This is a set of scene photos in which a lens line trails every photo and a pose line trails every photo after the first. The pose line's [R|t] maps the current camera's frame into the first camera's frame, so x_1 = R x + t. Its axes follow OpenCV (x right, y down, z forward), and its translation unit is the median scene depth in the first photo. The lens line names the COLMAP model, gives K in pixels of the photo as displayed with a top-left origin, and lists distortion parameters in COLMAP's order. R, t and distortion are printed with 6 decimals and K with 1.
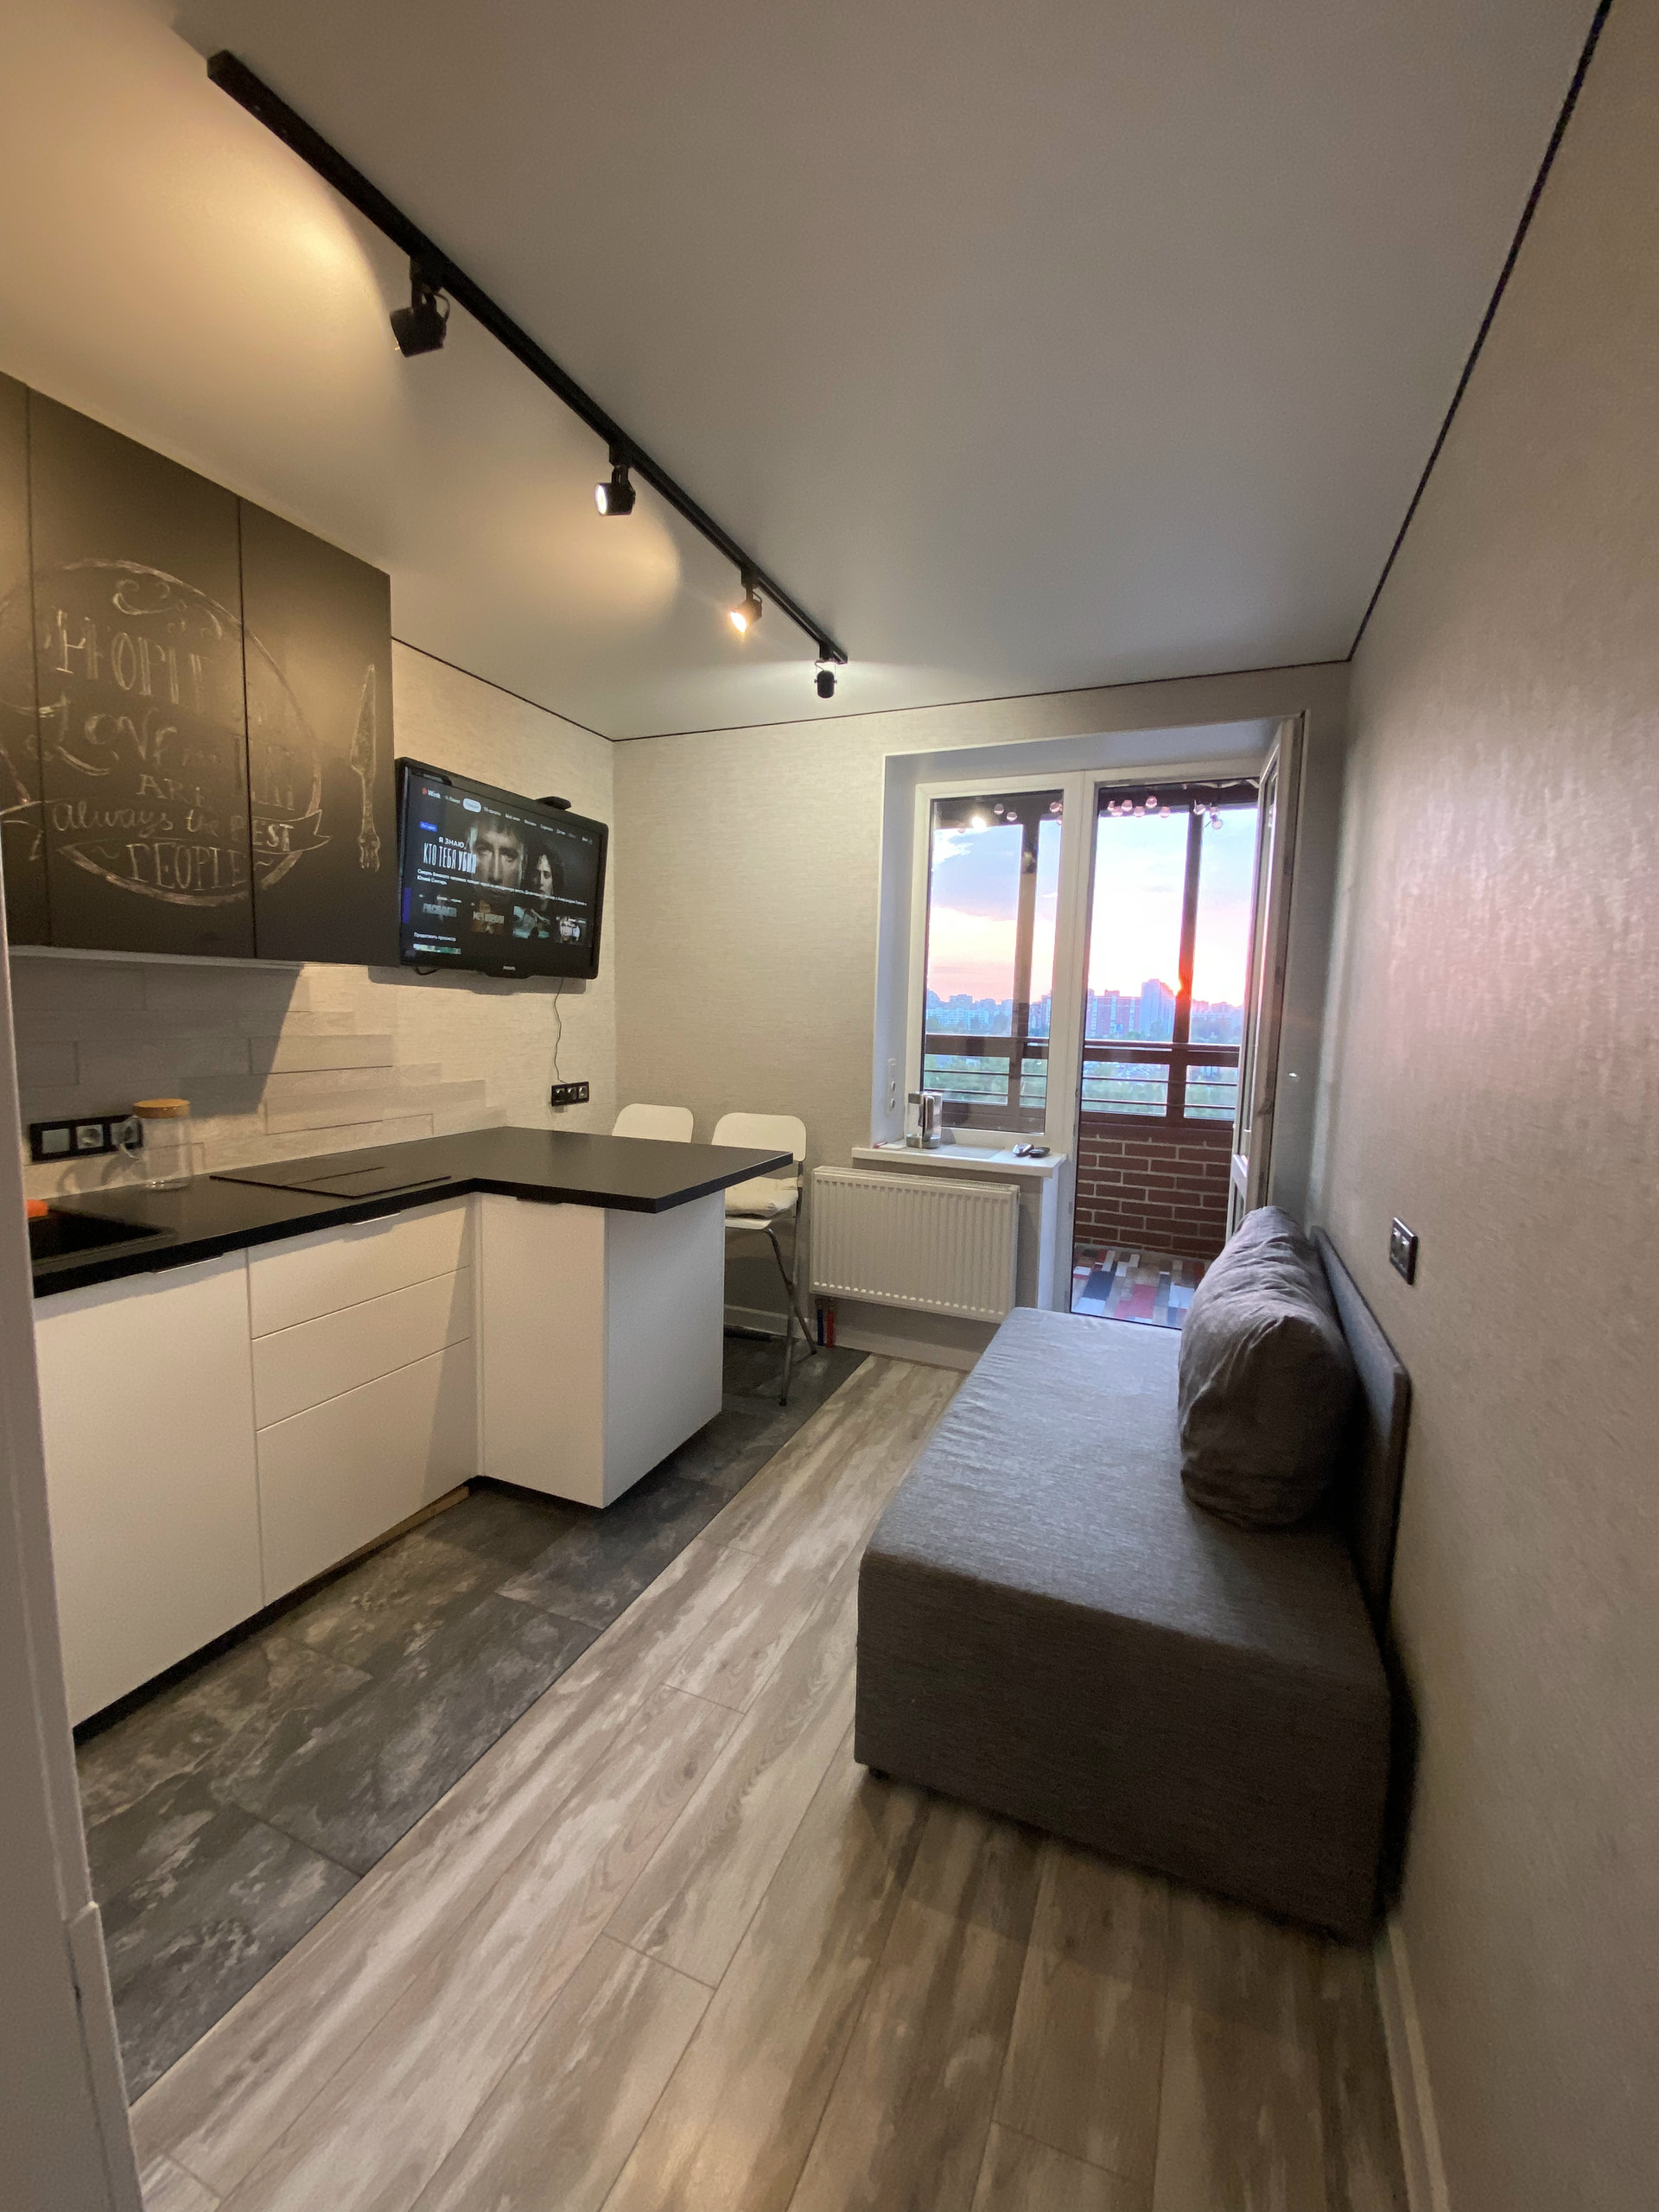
lens RADIAL K [[876.8, 0, 828.6], [0, 876.8, 1127.1], [0, 0, 1]] dist [-0.000327, -0.010375]
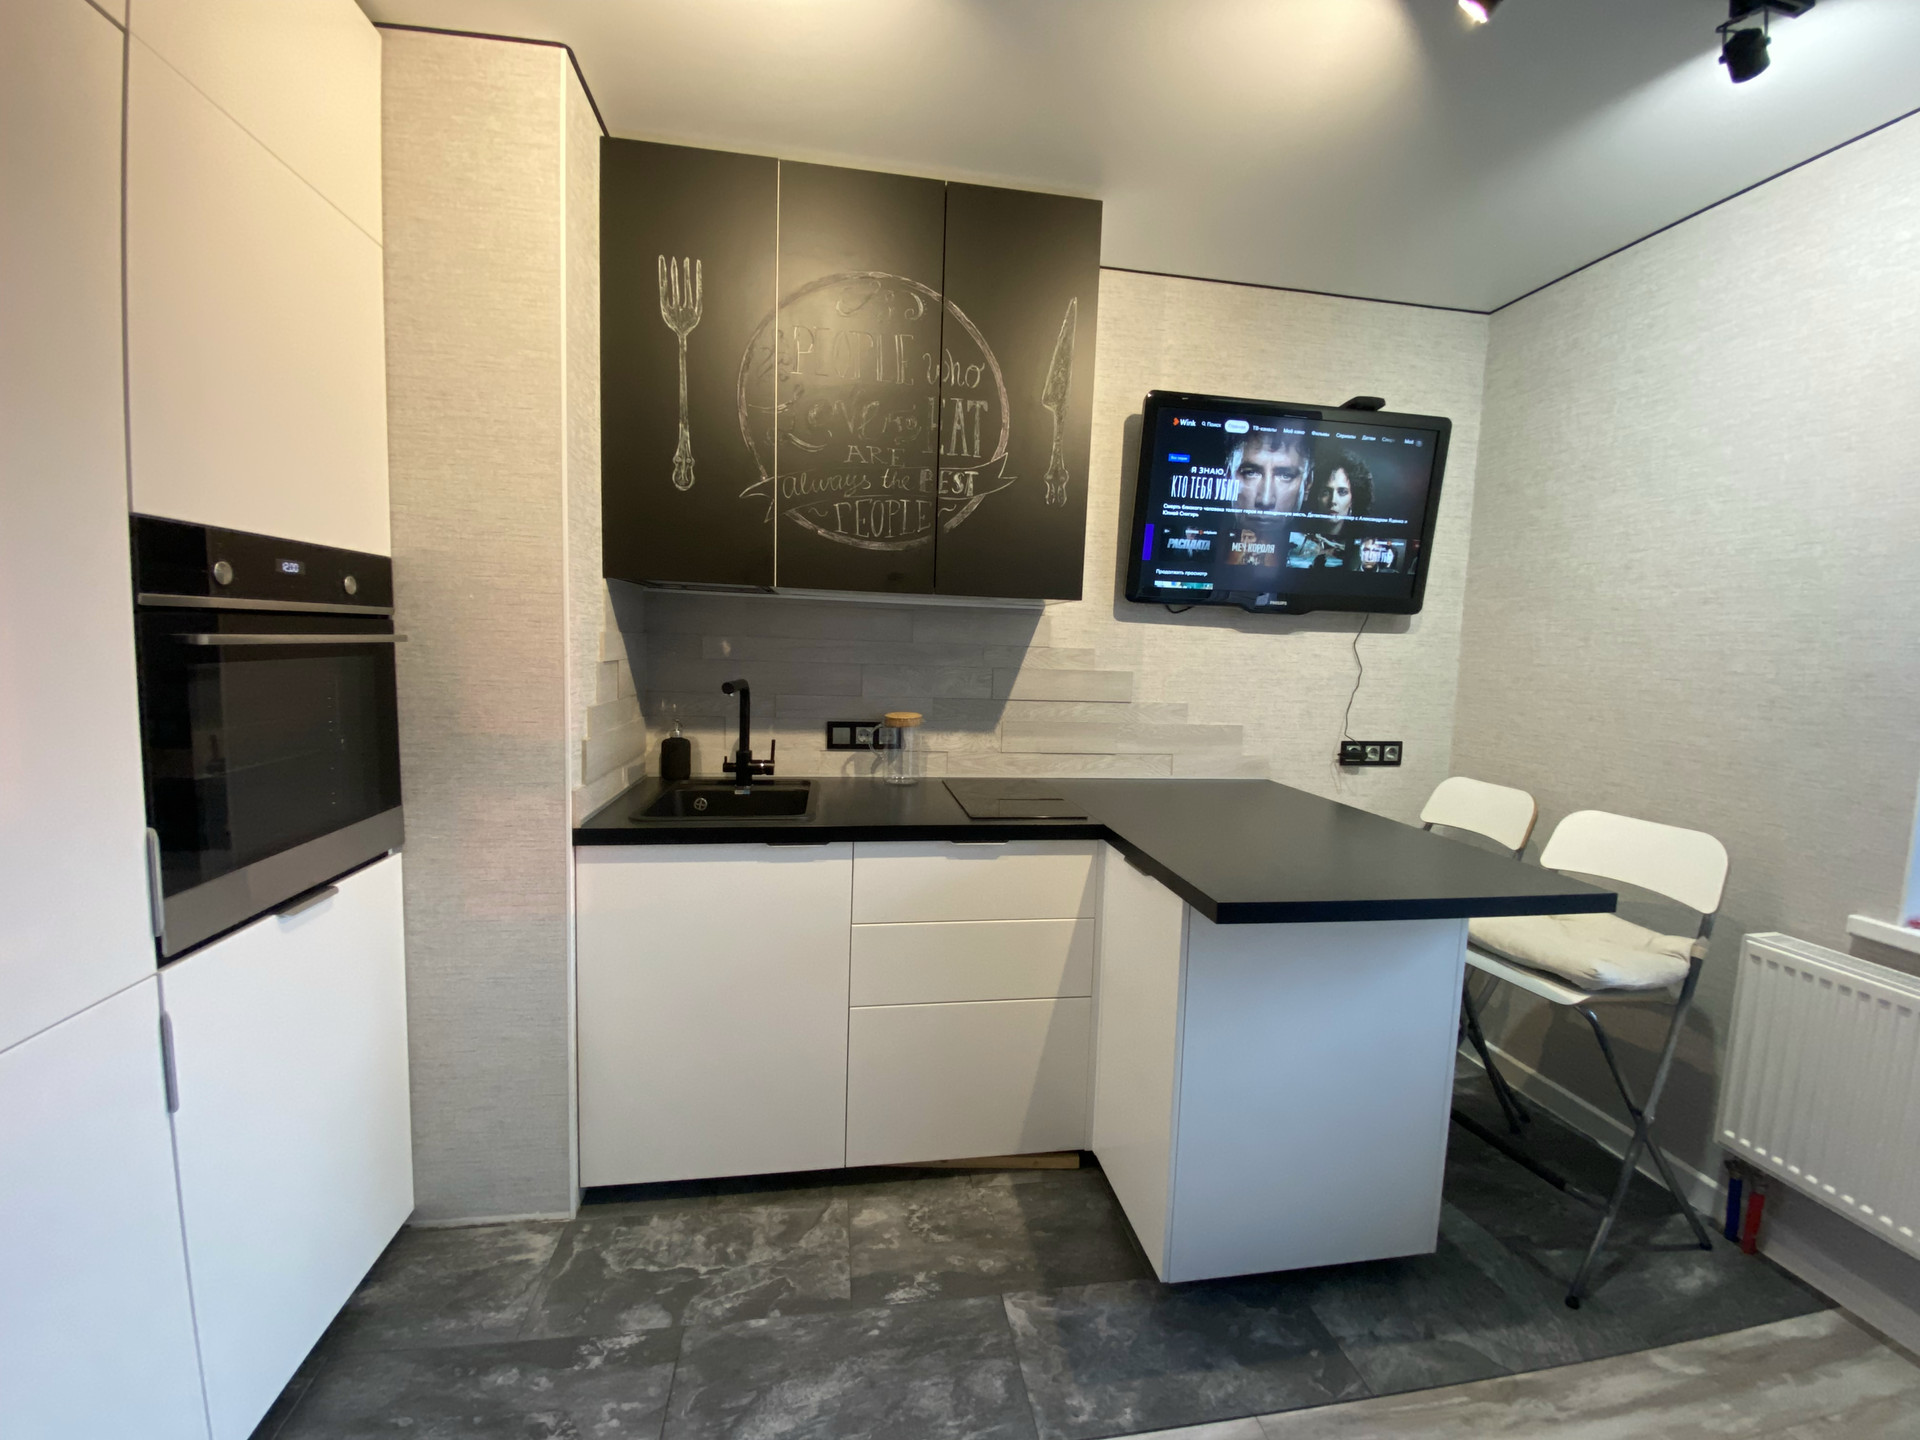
lens RADIAL K [[783.4, 0, 960.0], [0, 783.4, 720.0], [0, 0, 1]] dist [0.038753, -0.028001]
pose [[0.531685, 0.078384, -0.843307, 0.167038], [-0.133658, 0.990996, 0.007843, -0.030674], [0.836329, 0.108545, 0.537375, 0.356332]]
